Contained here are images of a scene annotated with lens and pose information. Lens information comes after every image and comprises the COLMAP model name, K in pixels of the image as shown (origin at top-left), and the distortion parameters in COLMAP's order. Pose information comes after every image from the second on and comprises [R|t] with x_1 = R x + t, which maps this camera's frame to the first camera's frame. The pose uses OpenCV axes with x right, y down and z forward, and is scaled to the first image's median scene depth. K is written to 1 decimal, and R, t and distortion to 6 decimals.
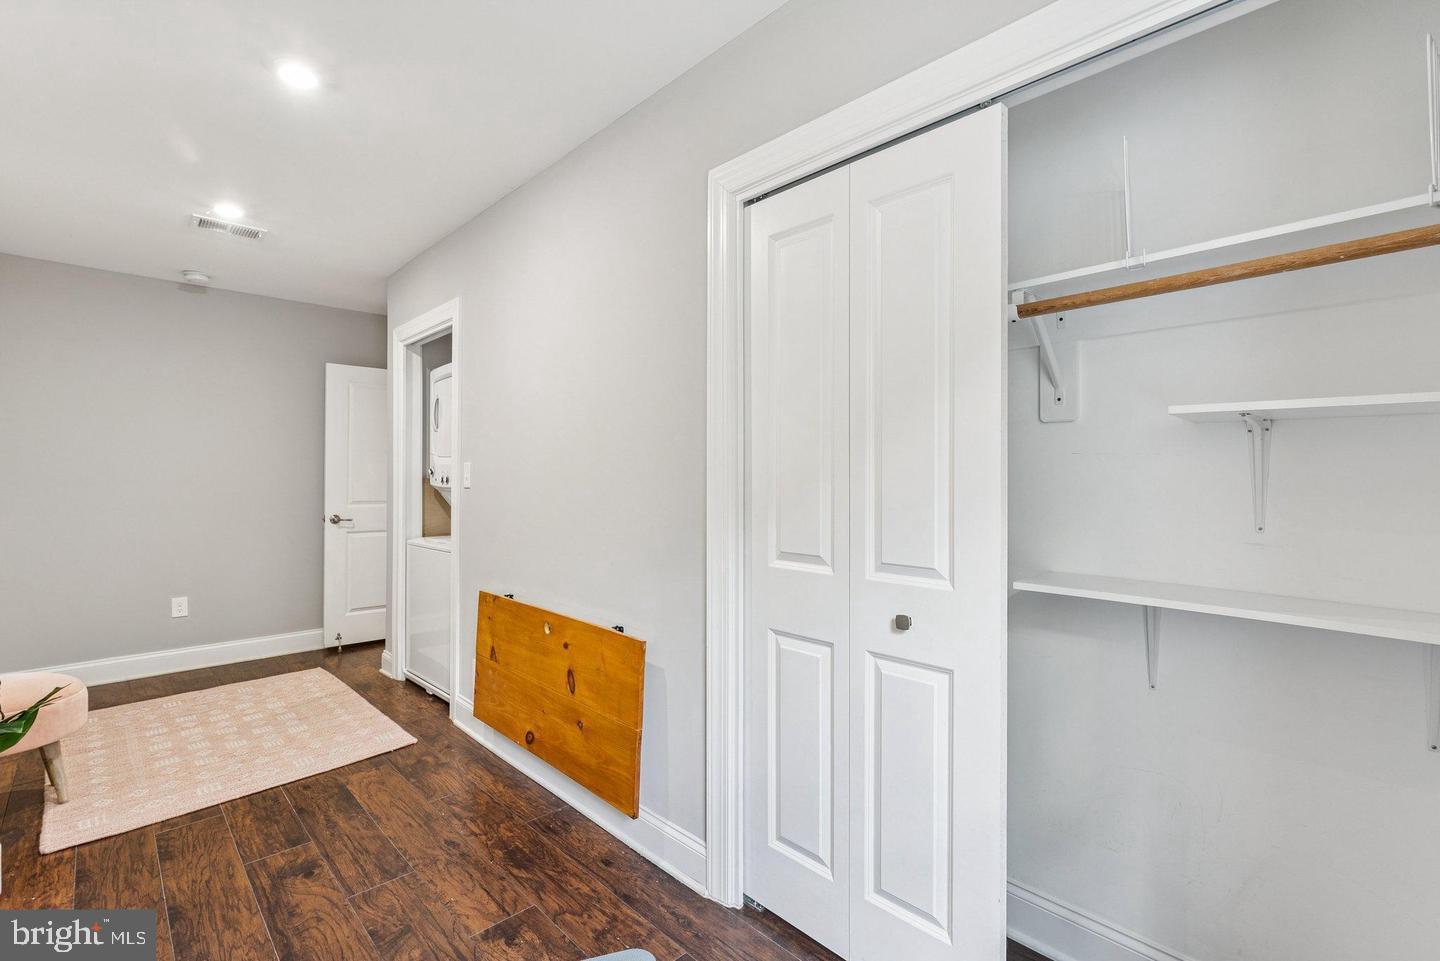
lens RADIAL K [[653.6, 0, 718.5], [0, 653.6, 478.5], [0, 0, 1]] dist [0.004676, -0.000461]
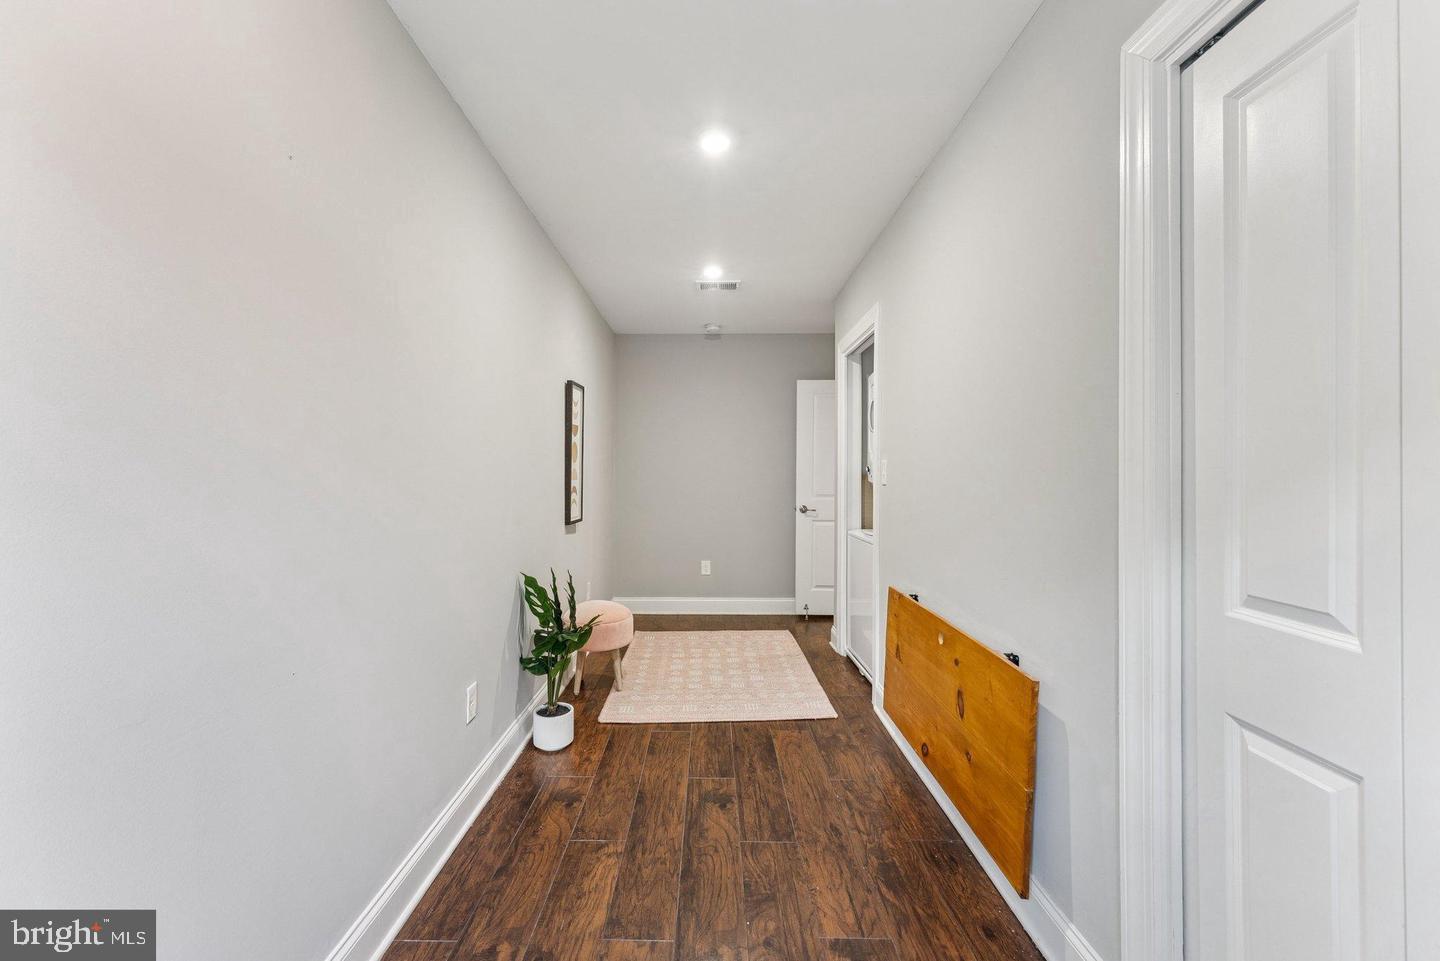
lens RADIAL K [[594.1, 0, 691.9], [0, 594.1, 474.2], [0, 0, 1]] dist [0.003449, -0.000728]
pose [[0.701340, -0.000515, -0.712827, 0.096474], [0.000055, 1.000000, -0.000668, -0.002209], [0.712827, 0.000429, 0.701340, 0.171261]]
